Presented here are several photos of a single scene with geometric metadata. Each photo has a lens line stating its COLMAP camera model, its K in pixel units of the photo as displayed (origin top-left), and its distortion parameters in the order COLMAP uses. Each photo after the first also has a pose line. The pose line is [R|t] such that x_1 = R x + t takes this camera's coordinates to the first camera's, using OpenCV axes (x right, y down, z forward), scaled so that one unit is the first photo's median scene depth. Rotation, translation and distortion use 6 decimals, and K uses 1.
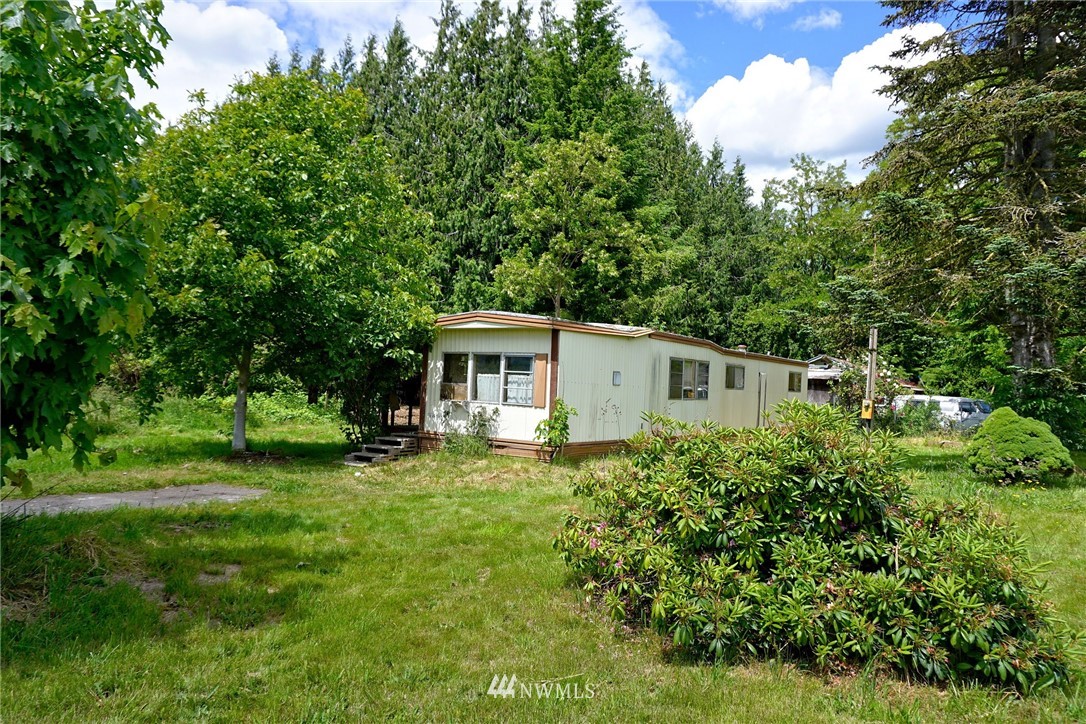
lens RADIAL K [[747.6, 0, 546.8], [0, 747.6, 361.1], [0, 0, 1]] dist [-0.028974, -0.001552]
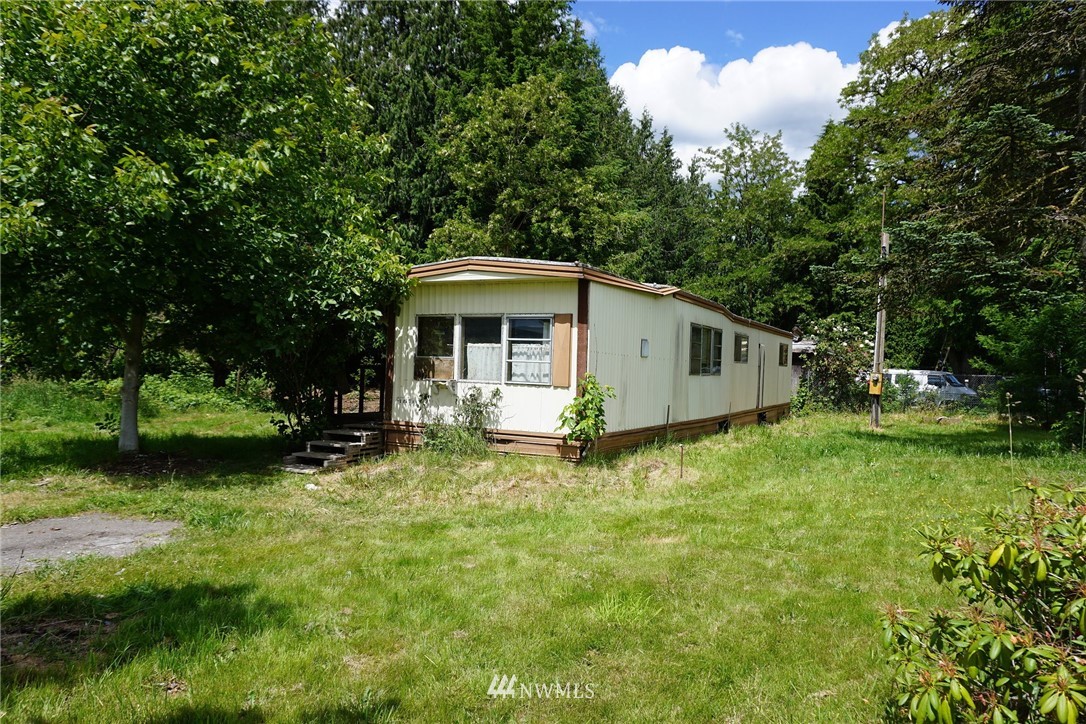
lens RADIAL K [[735.8, 0, 543.0], [0, 735.8, 362.0], [0, 0, 1]] dist [-0.026138, 0.005056]
pose [[0.992080, -0.010258, 0.125184, -0.053044], [0.006723, 0.999568, 0.028625, 0.007391], [-0.125424, -0.027556, 0.991720, 0.128853]]
